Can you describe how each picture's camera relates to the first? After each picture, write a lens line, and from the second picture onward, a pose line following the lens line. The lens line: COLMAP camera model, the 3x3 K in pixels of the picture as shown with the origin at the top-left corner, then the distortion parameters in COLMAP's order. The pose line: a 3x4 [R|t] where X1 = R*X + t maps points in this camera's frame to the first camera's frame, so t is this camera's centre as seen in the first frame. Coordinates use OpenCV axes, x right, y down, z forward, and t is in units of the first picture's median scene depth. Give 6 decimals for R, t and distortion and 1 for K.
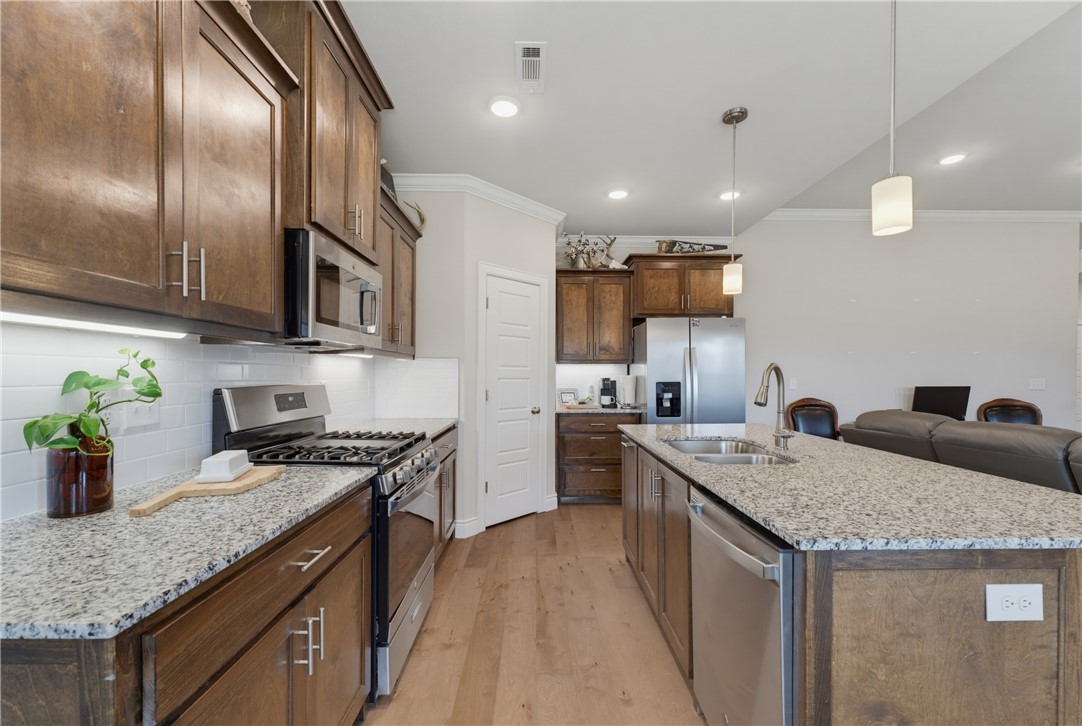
lens RADIAL K [[437.7, 0, 537.1], [0, 437.7, 374.2], [0, 0, 1]] dist [-0.023857, 0.000101]
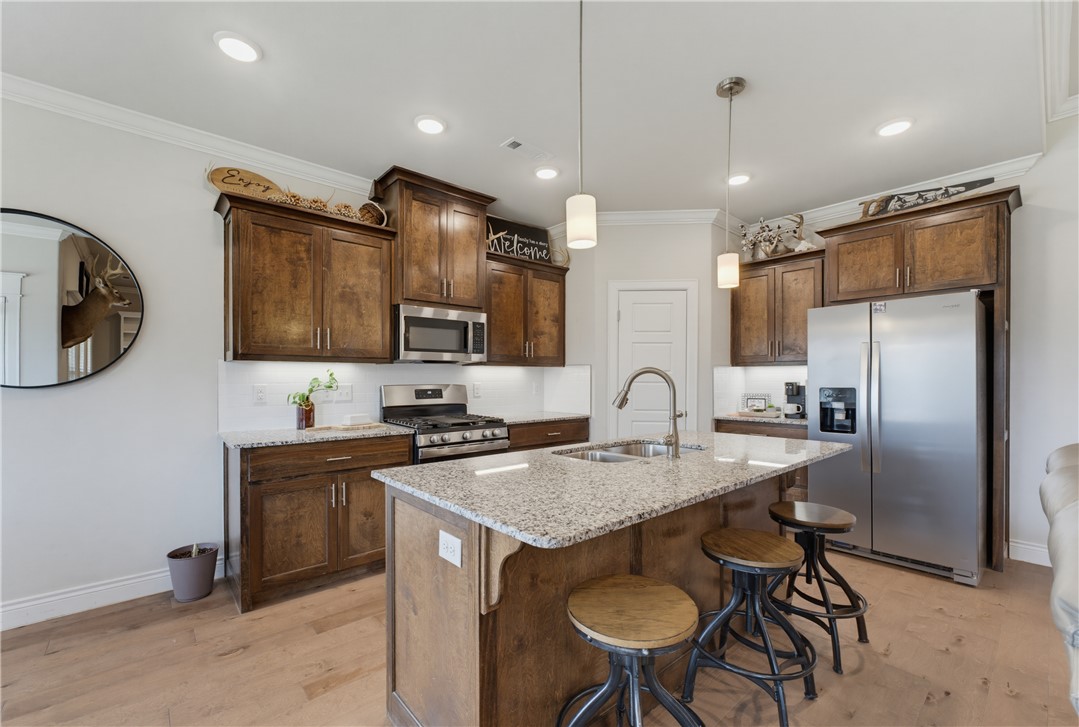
lens RADIAL K [[450.2, 0, 534.6], [0, 450.2, 374.5], [0, 0, 1]] dist [-0.000258, 0.000081]
pose [[0.653620, -0.006927, -0.756791, 0.500502], [0.001582, 0.999968, -0.007787, -0.000795], [0.756821, 0.003892, 0.653611, 0.054561]]
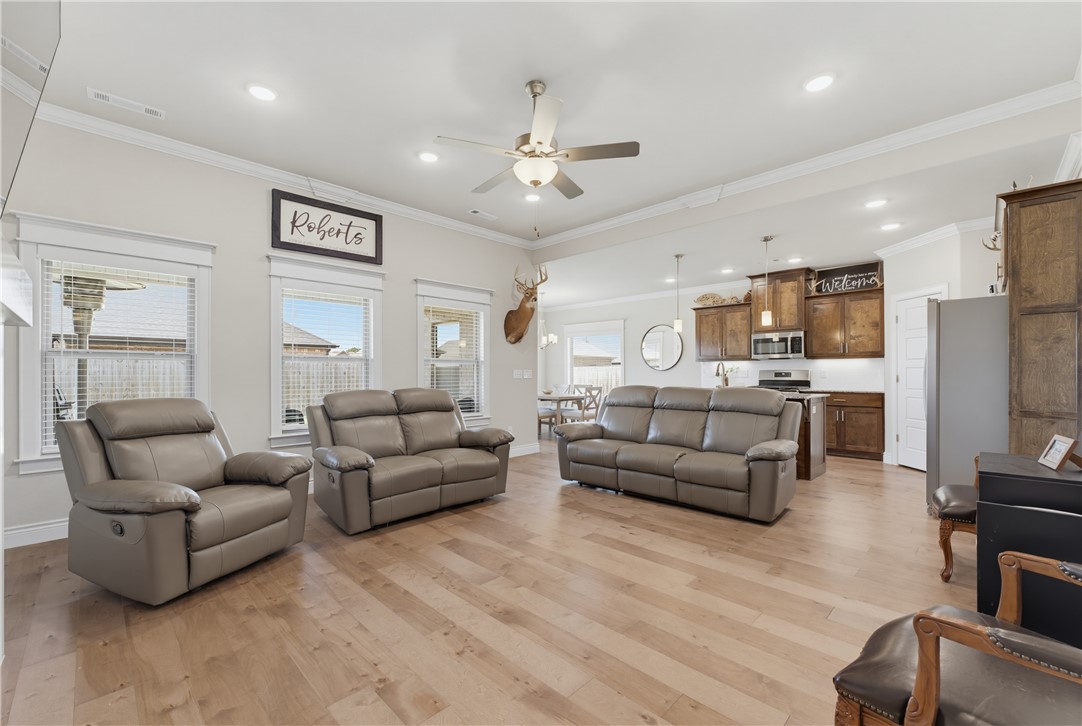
lens RADIAL K [[451.5, 0, 536.1], [0, 451.5, 374.0], [0, 0, 1]] dist [-0.000258, 0.000081]
pose [[-0.712996, 0.003338, -0.701160, 1.543900], [0.001515, 0.999994, 0.003220, 0.019026], [0.701166, 0.001233, -0.712997, 0.994829]]
